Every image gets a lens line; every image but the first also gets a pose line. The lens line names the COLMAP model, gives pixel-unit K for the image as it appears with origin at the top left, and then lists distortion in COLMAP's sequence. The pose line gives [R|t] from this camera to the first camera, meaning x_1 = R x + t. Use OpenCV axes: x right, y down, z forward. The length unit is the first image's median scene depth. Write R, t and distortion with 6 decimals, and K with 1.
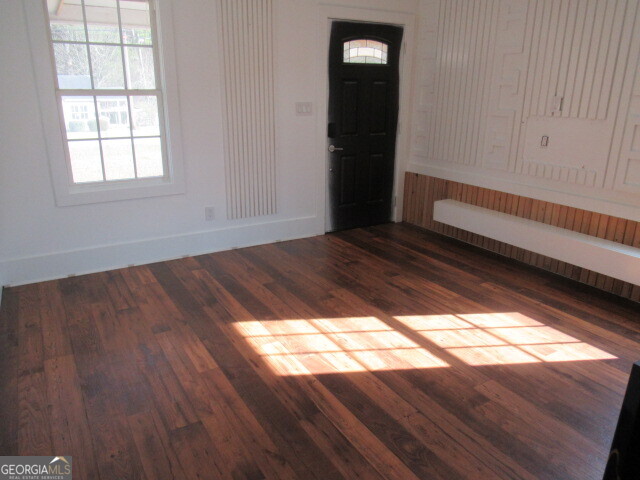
lens RADIAL K [[489.2, 0, 322.8], [0, 489.2, 232.5], [0, 0, 1]] dist [0.004532, 0.003592]
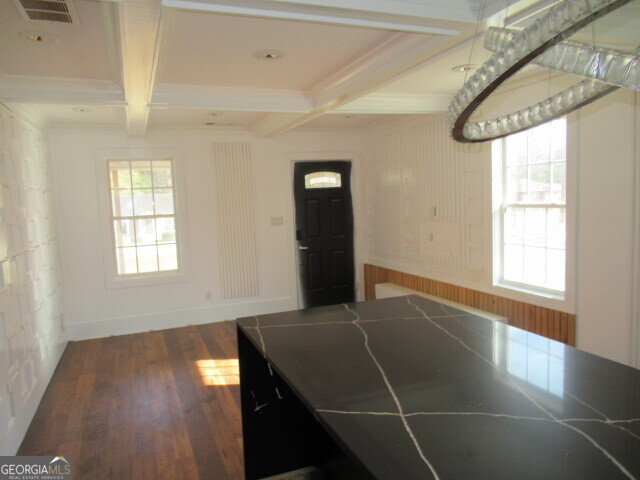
lens RADIAL K [[479.0, 0, 321.2], [0, 479.0, 235.9], [0, 0, 1]] dist [-0.005939, -0.002281]
pose [[0.986044, -0.036496, -0.162437, 0.356170], [0.002875, 0.979265, -0.202563, 0.082826], [0.166461, 0.199269, 0.965703, -0.362603]]
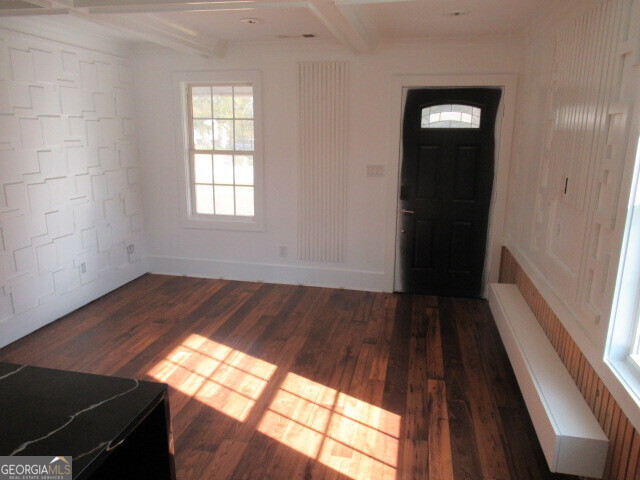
lens RADIAL K [[479.0, 0, 321.2], [0, 479.0, 235.9], [0, 0, 1]] dist [-0.005939, -0.002281]
pose [[0.735883, 0.148716, -0.660575, 0.661658], [-0.198092, 0.980183, -0.000006, -0.102326], [0.647484, 0.130859, 0.750760, 0.180792]]
